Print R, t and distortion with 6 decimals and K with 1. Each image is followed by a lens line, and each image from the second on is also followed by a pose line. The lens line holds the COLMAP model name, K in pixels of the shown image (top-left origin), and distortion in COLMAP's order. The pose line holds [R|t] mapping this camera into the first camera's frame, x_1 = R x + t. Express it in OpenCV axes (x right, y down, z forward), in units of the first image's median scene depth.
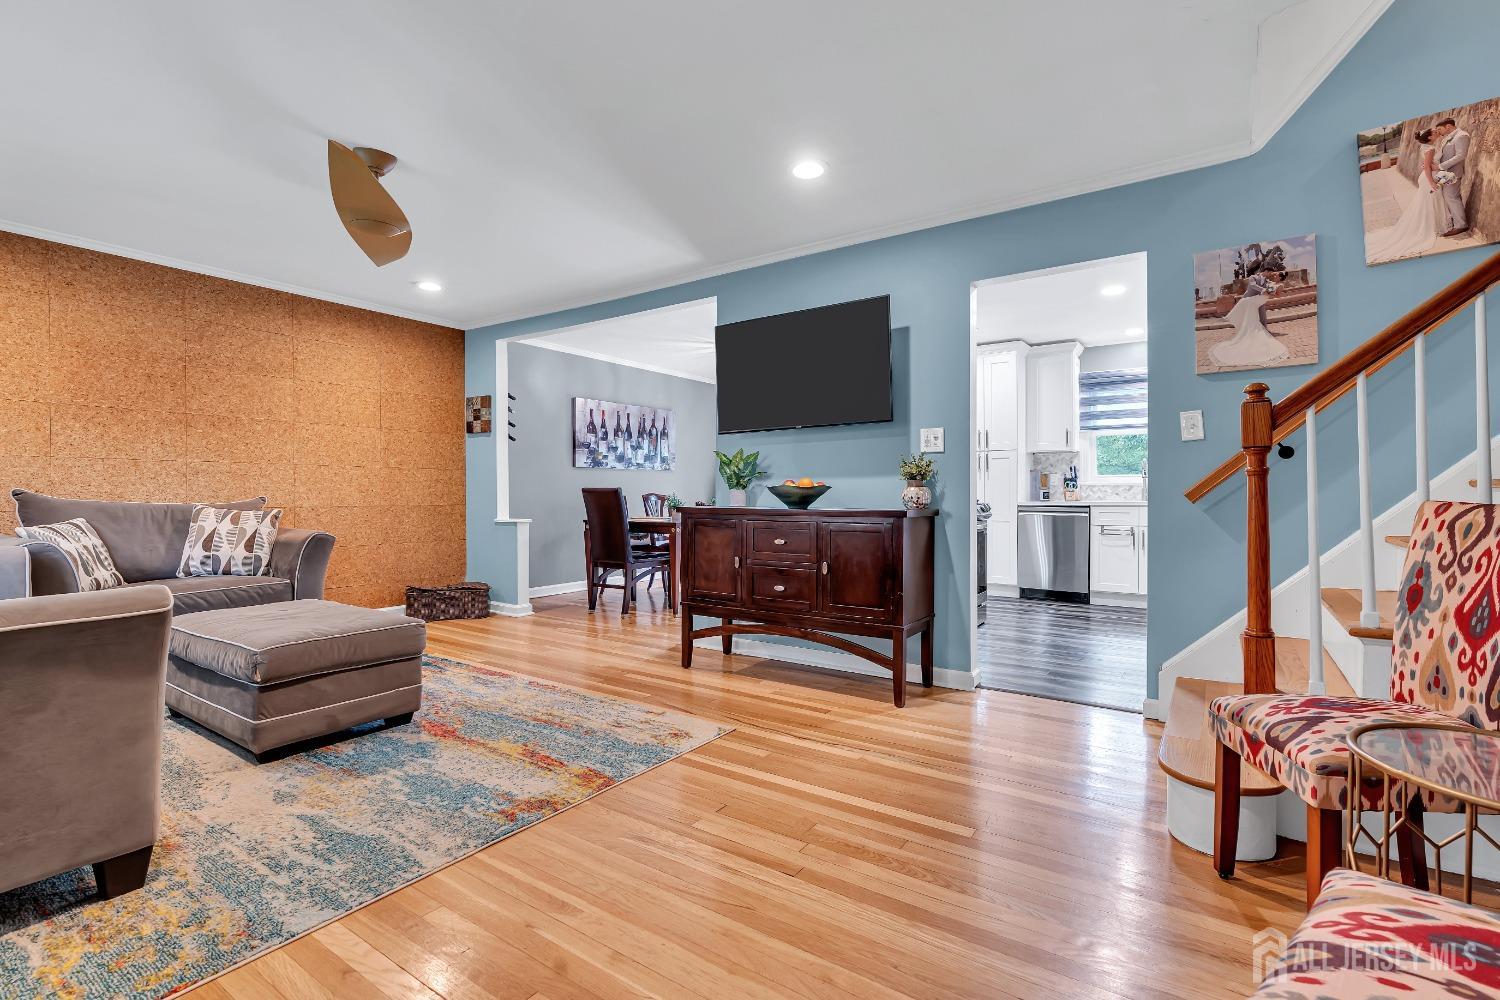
lens RADIAL K [[680.9, 0, 764.9], [0, 680.9, 497.3], [0, 0, 1]] dist [-0.011826, 0.003316]
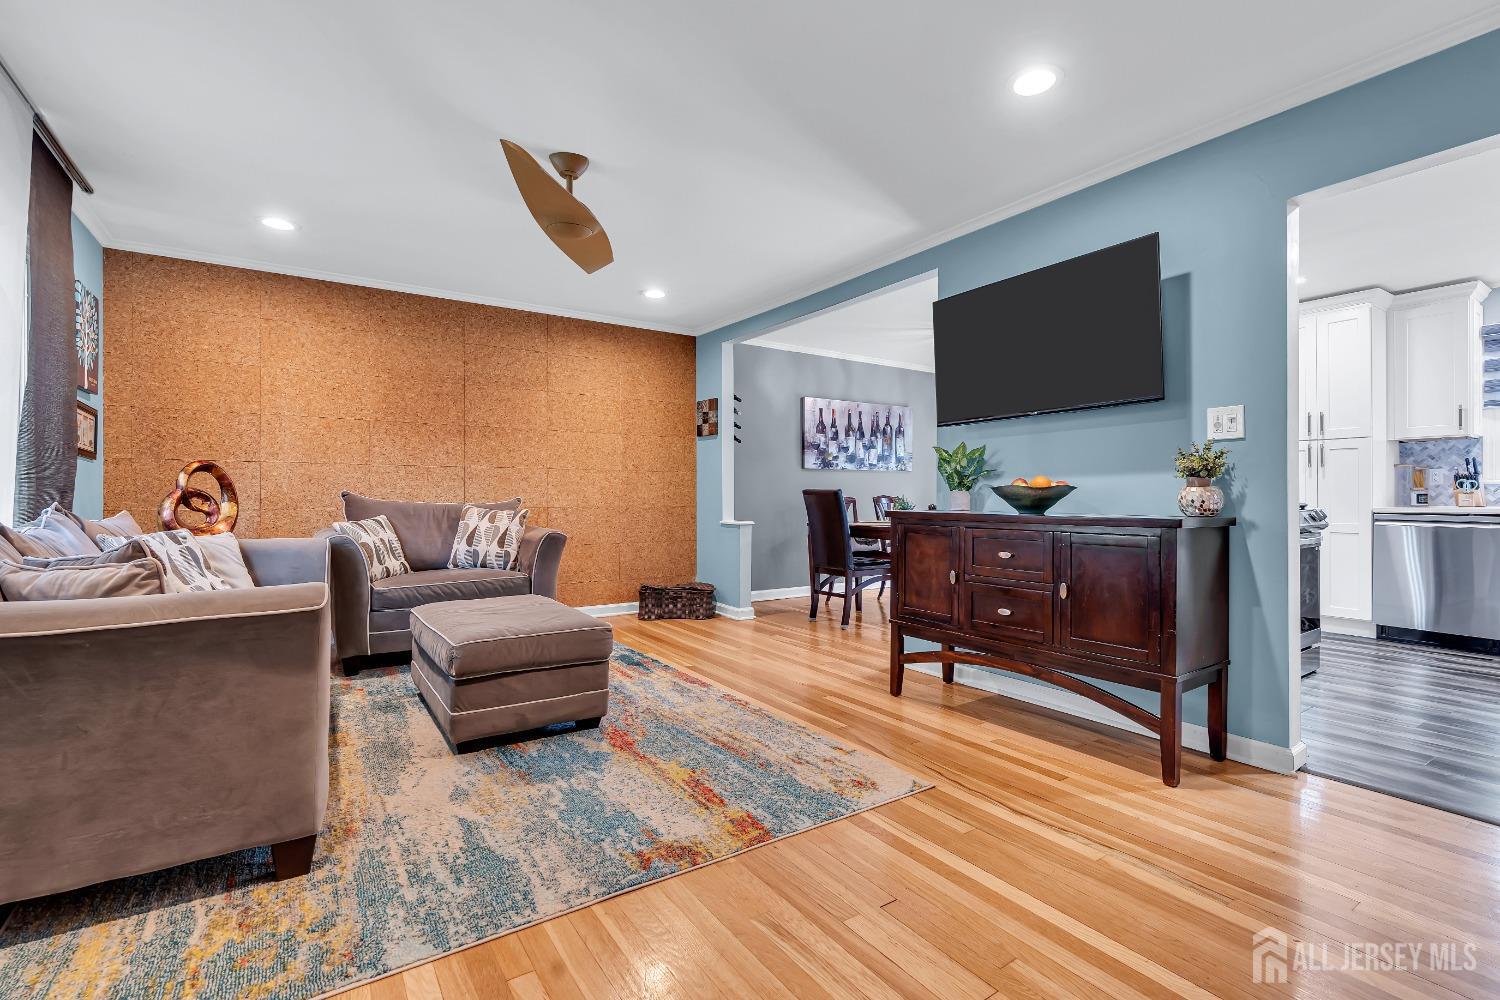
lens RADIAL K [[680.9, 0, 762.5], [0, 680.9, 495.4], [0, 0, 1]] dist [-0.011826, 0.003316]
pose [[0.928906, 0.000935, -0.370315, 0.049458], [-0.003350, 0.999977, -0.005879, 0.000170], [0.370301, 0.006701, 0.928888, 0.129734]]
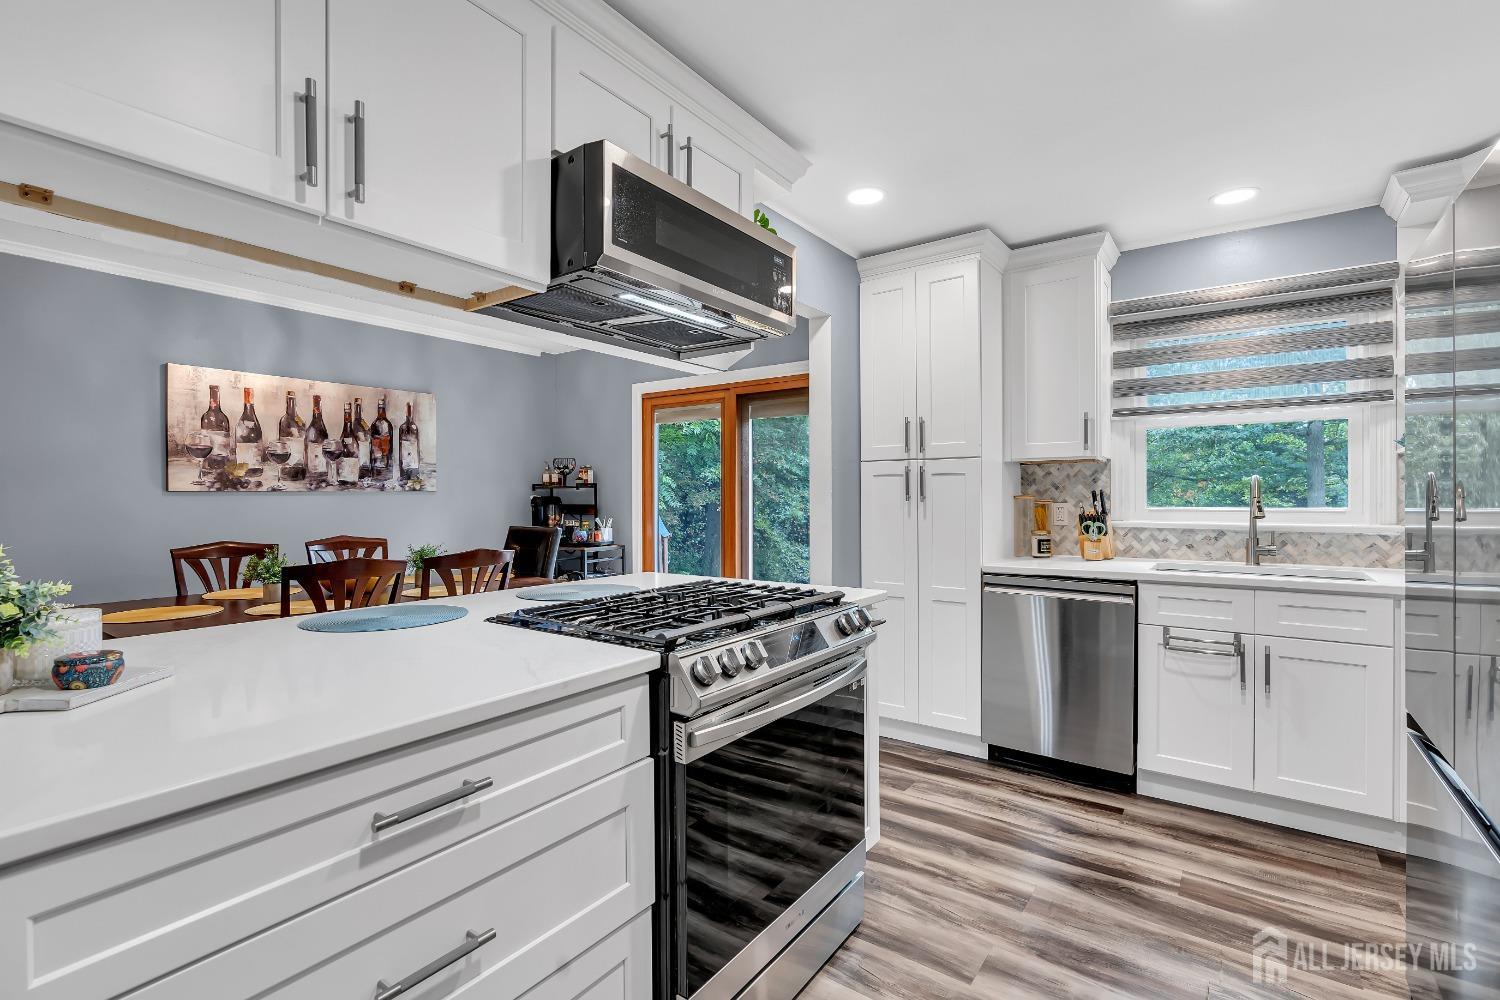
lens RADIAL K [[680.9, 0, 768.7], [0, 680.9, 498.3], [0, 0, 1]] dist [-0.011826, 0.003316]
pose [[0.999665, -0.002448, -0.025758, 0.390935], [0.002368, 0.999992, -0.003125, -0.065994], [0.025766, 0.003063, 0.999663, 0.862864]]
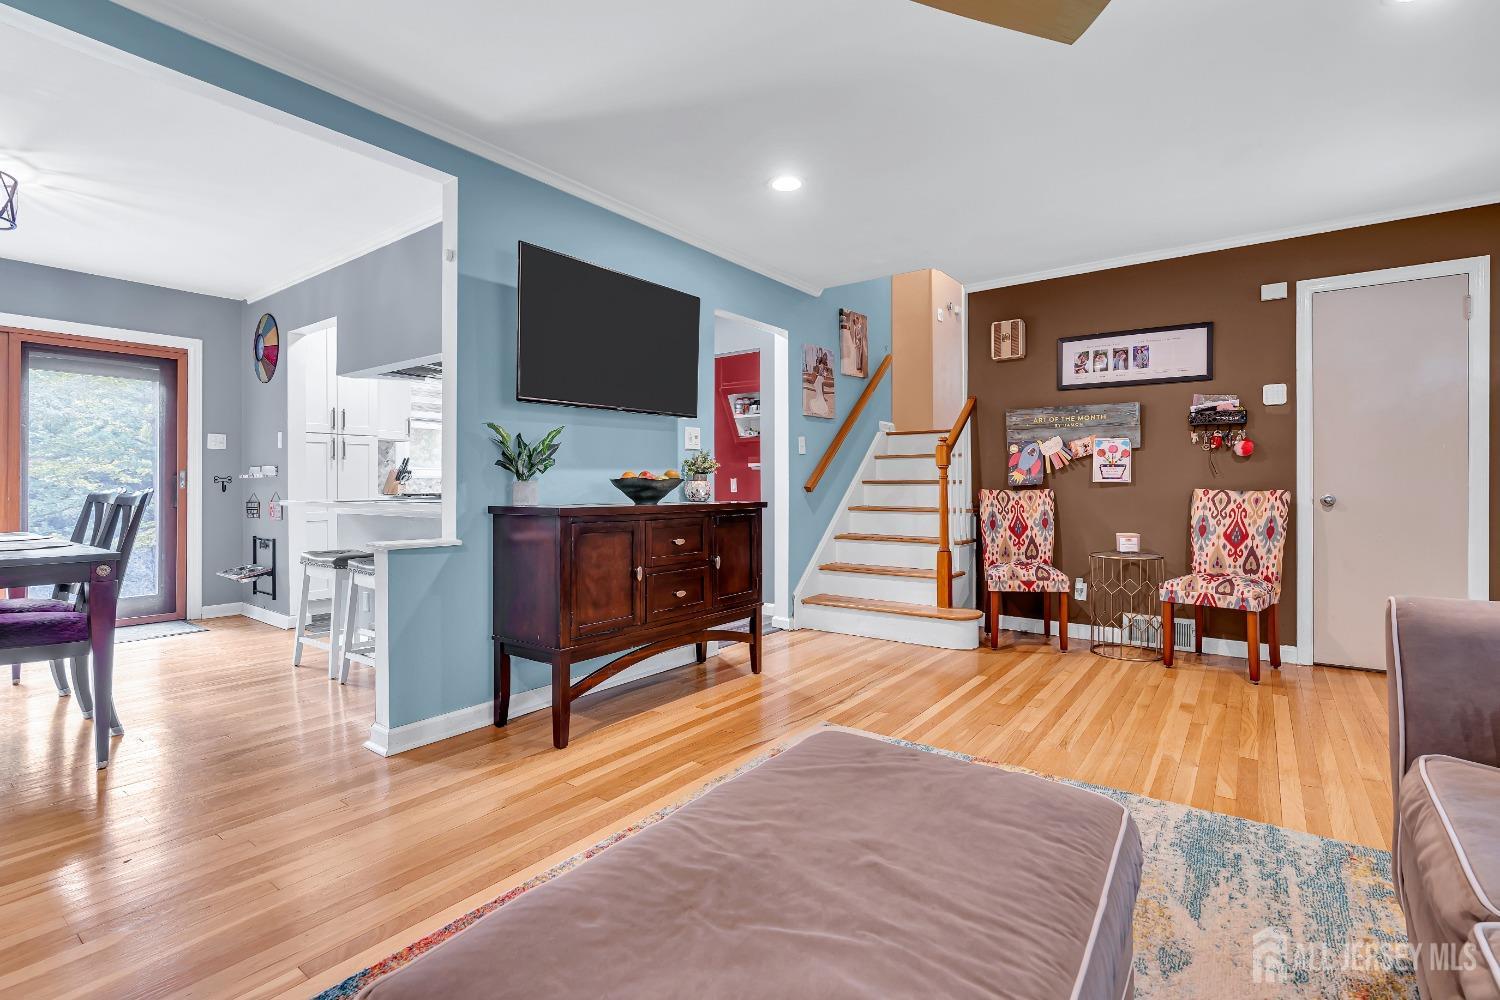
lens RADIAL K [[680.9, 0, 765.0], [0, 680.9, 486.1], [0, 0, 1]] dist [-0.011826, 0.003316]
pose [[0.038119, -0.001557, 0.999272, -0.798507], [0.004851, 0.999987, 0.001373, -0.007124], [-0.999261, 0.004796, 0.038126, 0.793265]]
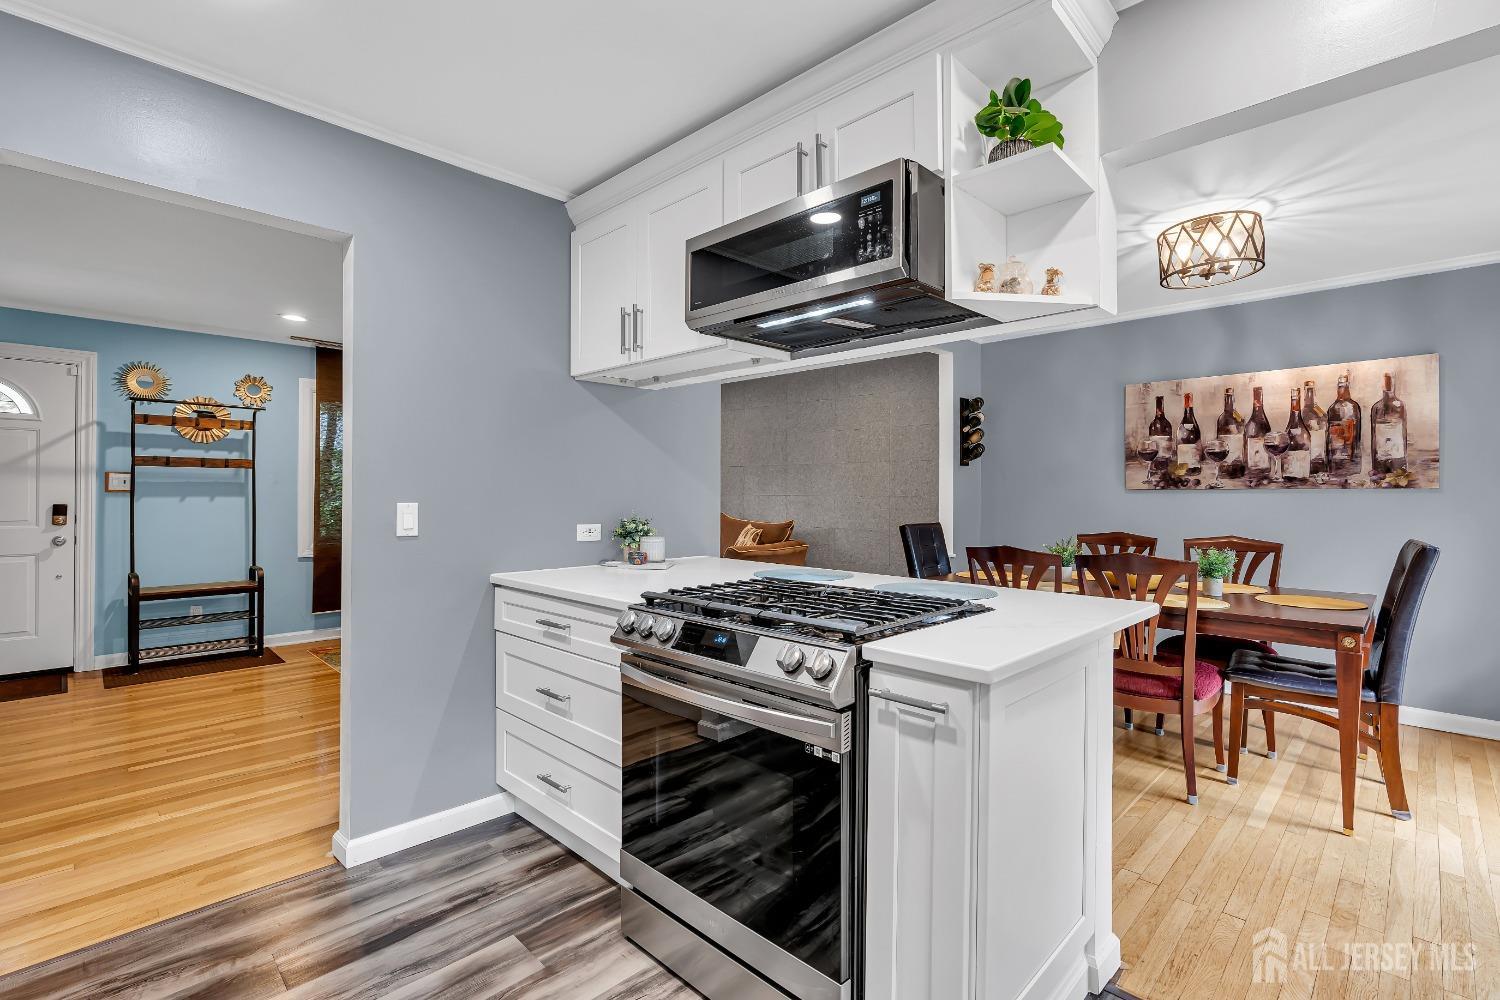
lens RADIAL K [[680.9, 0, 758.2], [0, 680.9, 492.4], [0, 0, 1]] dist [-0.011826, 0.003316]
pose [[-0.177417, -0.000824, -0.984135, 0.806374], [-0.010708, 0.999942, 0.001094, -0.069864], [0.984077, 0.010733, -0.177416, 1.392028]]
